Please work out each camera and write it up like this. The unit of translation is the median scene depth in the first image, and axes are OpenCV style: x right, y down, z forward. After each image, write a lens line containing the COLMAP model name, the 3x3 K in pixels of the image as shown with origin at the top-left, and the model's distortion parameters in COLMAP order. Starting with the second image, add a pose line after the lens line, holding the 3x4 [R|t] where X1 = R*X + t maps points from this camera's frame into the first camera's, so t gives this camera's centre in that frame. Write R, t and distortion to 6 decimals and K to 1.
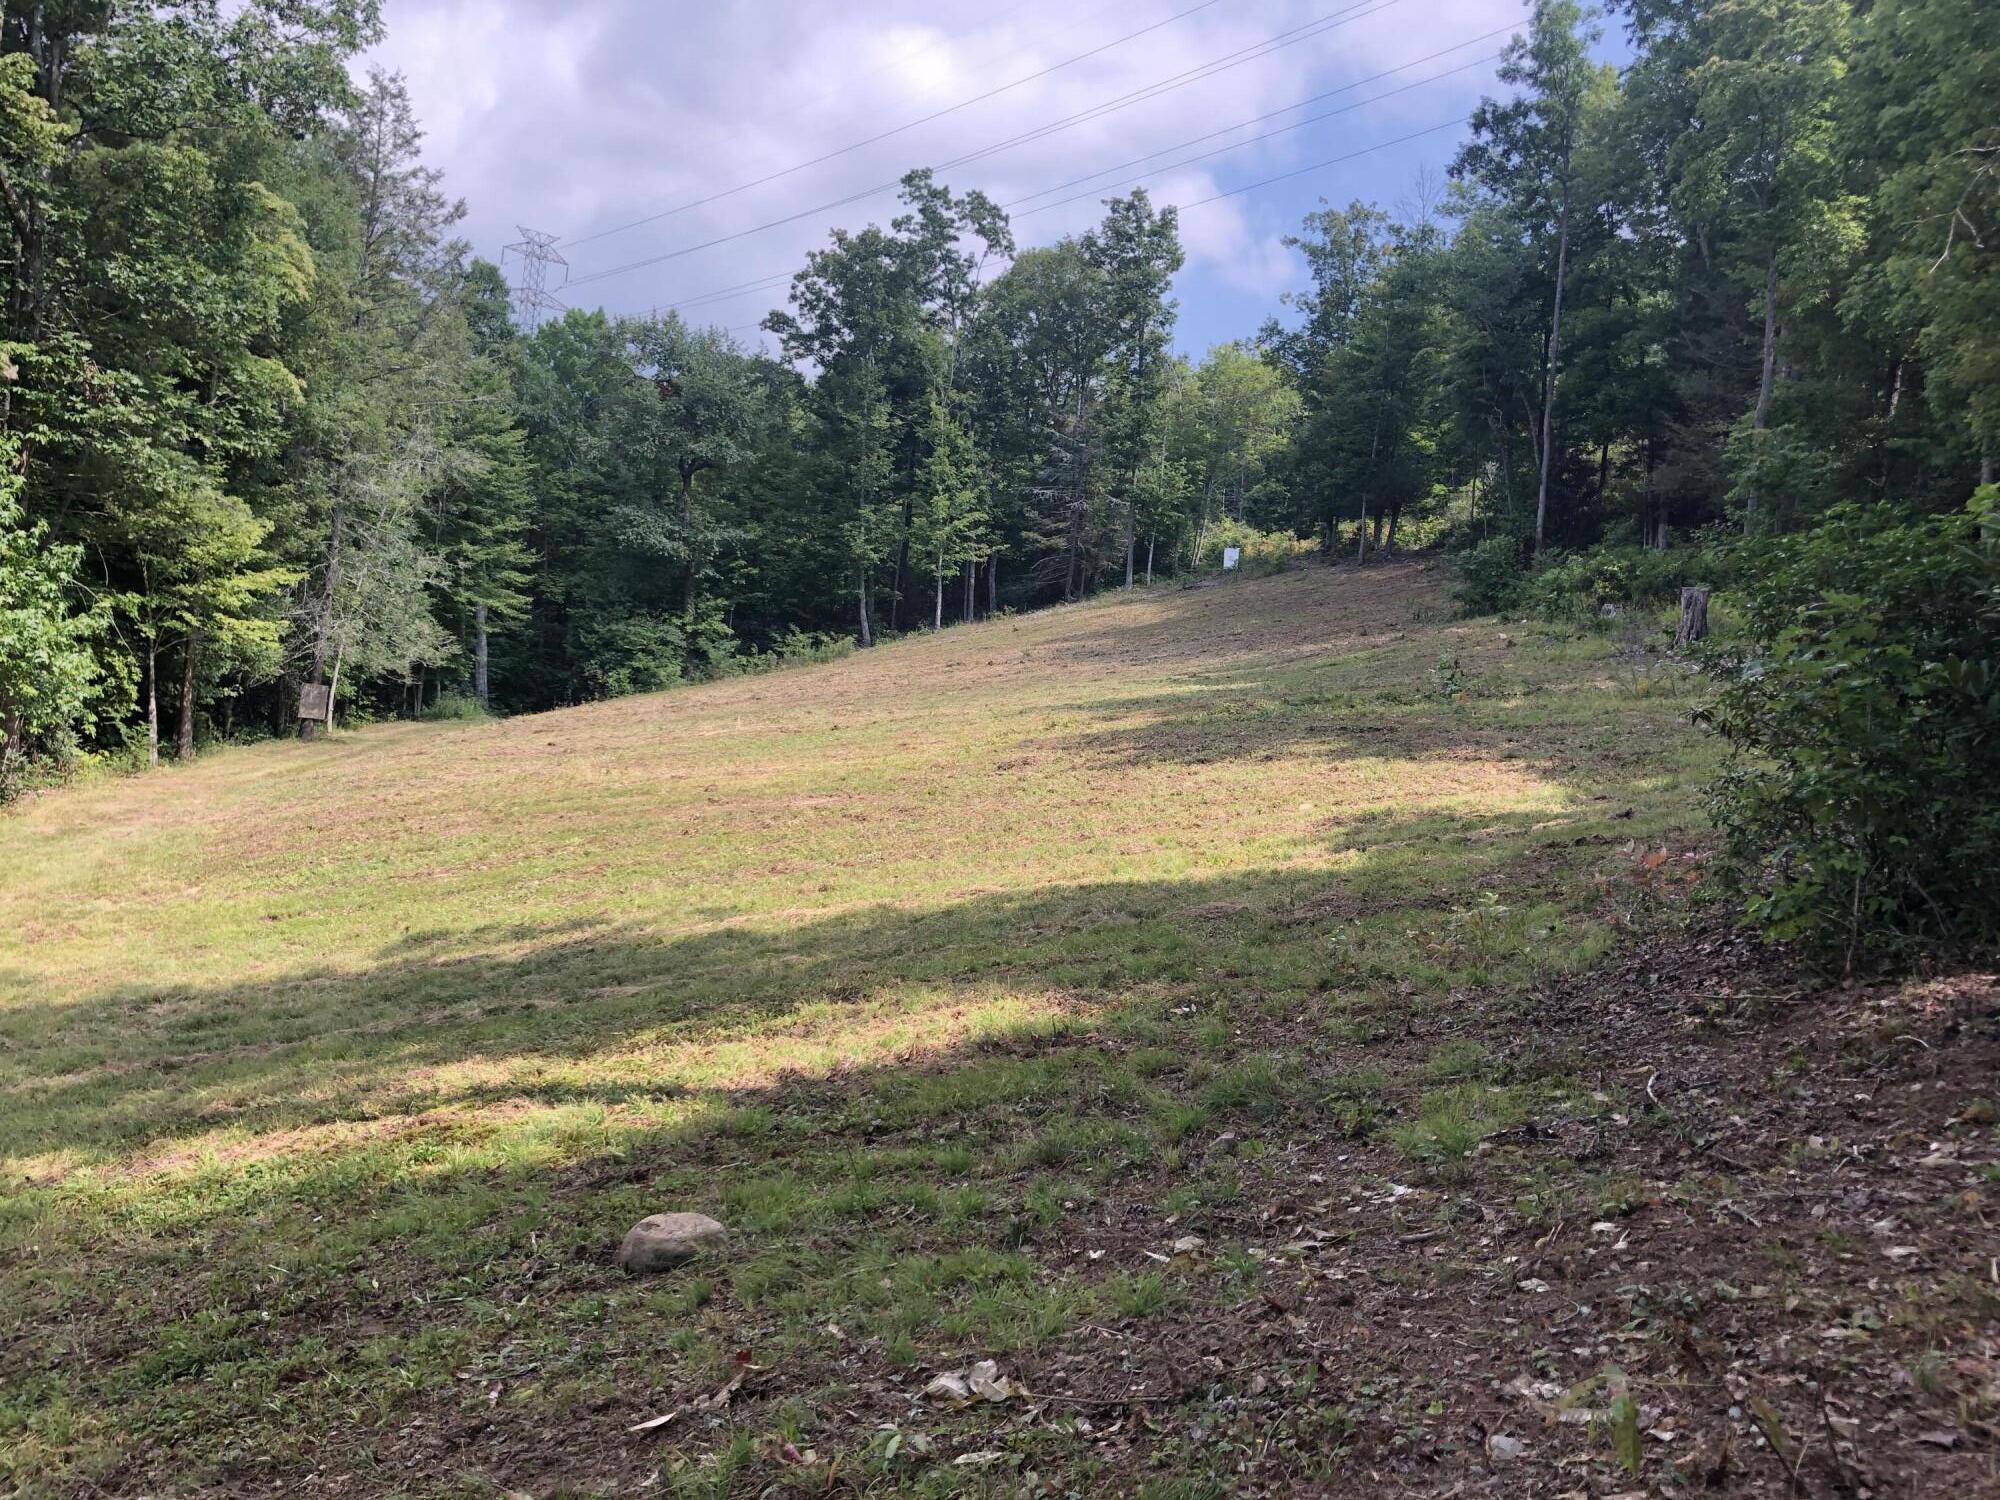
lens RADIAL K [[1596.0, 0, 999.3], [0, 1596.0, 819.4], [0, 0, 1]] dist [0.003594, -0.087229]
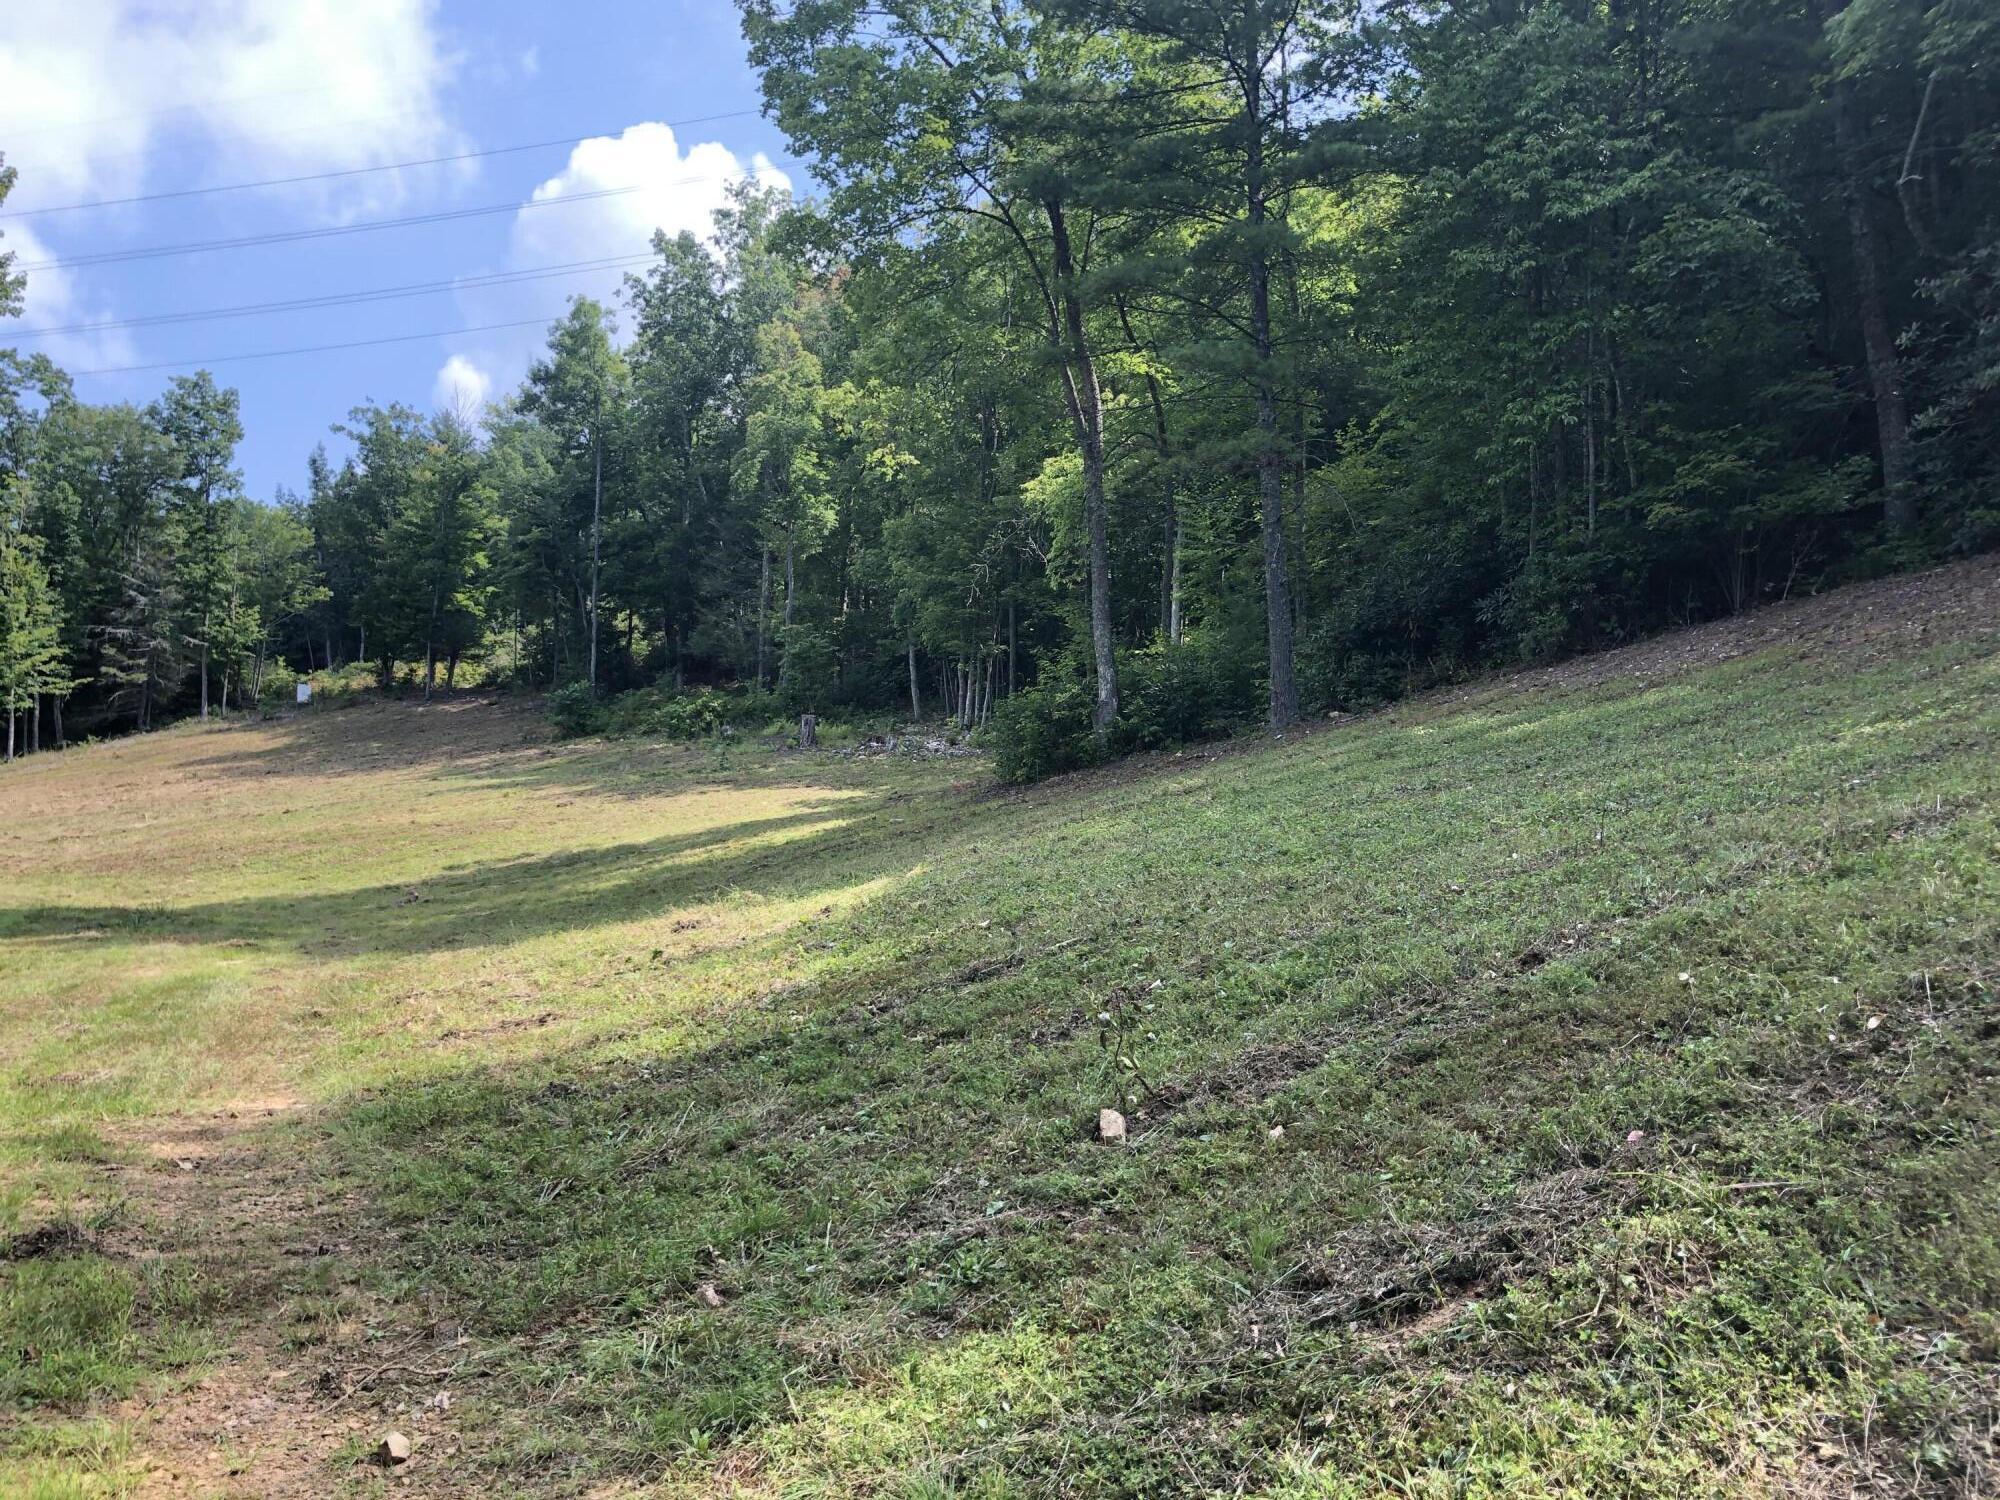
lens RADIAL K [[1596.0, 0, 999.3], [0, 1596.0, 819.4], [0, 0, 1]] dist [0.003594, -0.087229]
pose [[0.777981, -0.038487, 0.627108, -0.188753], [0.090135, 0.994634, -0.050777, 0.030914], [-0.621789, 0.096028, 0.777275, -0.198606]]
